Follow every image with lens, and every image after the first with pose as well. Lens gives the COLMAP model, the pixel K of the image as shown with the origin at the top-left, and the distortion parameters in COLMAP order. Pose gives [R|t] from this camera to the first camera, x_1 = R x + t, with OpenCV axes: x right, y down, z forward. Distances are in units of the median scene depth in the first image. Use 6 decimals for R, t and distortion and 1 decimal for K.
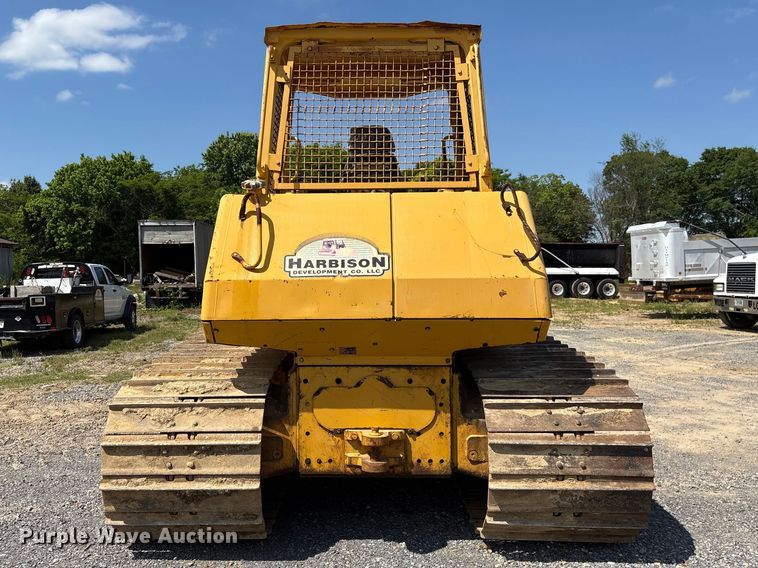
lens RADIAL K [[688.9, 0, 347.5], [0, 688.9, 294.5], [0, 0, 1]] dist [0.095518, -0.173434]
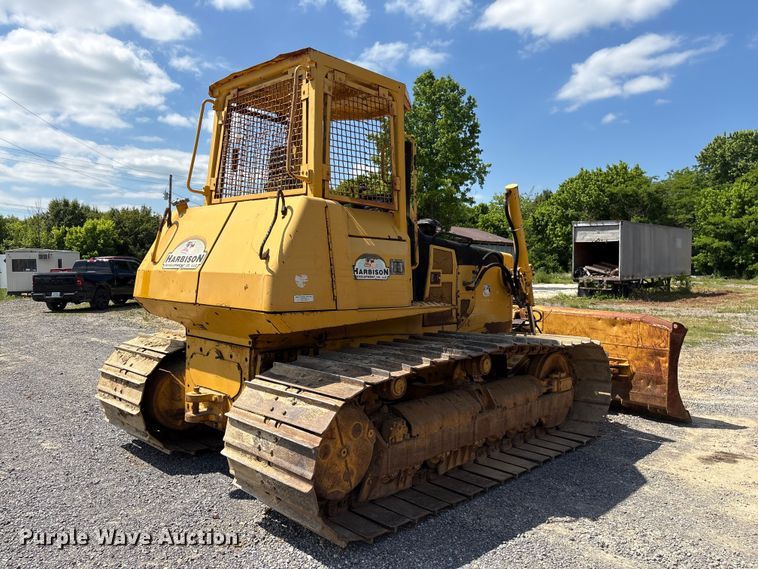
lens RADIAL K [[570.8, 0, 374.8], [0, 570.8, 286.5], [0, 0, 1]] dist [0.041986, -0.046794]
pose [[0.729895, 0.044211, -0.682128, 0.506999], [-0.040848, 0.998944, 0.021036, -0.015665], [0.682338, 0.012509, 0.730930, 0.226337]]
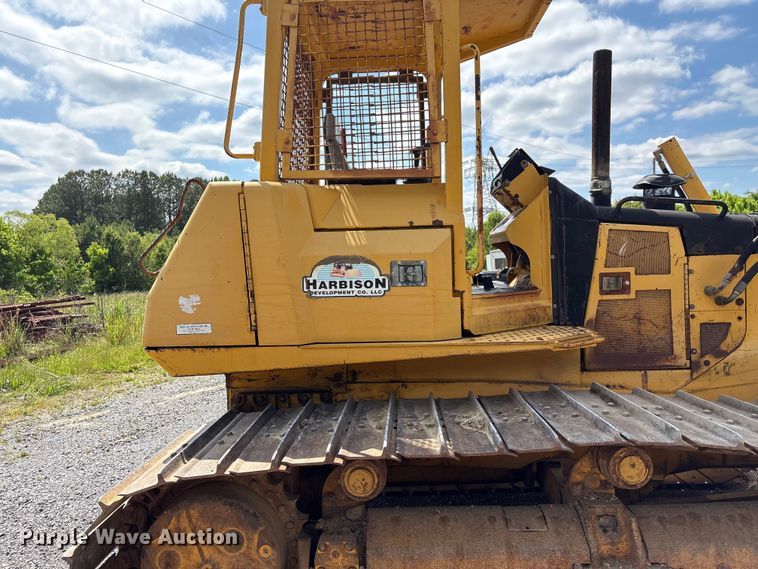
lens RADIAL K [[574.5, 0, 381.3], [0, 574.5, 280.1], [0, 0, 1]] dist [0.068404, -0.072768]
pose [[-0.019042, 0.038652, -0.999071, 0.475947], [0.010467, 0.999205, 0.038458, -0.033275], [0.999764, -0.009725, -0.019432, 0.640463]]
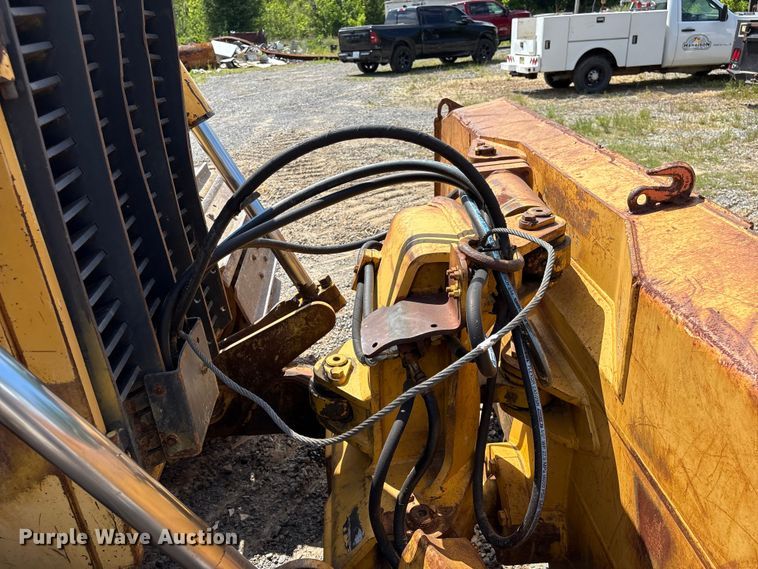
lens RADIAL K [[570.8, 0, 374.8], [0, 570.8, 286.5], [0, 0, 1]] dist [0.041986, -0.046794]
pose [[0.077902, 0.428492, -0.900181, 0.179912], [0.015011, 0.902318, 0.430809, -0.019551], [0.996848, -0.047073, 0.063861, 1.024579]]
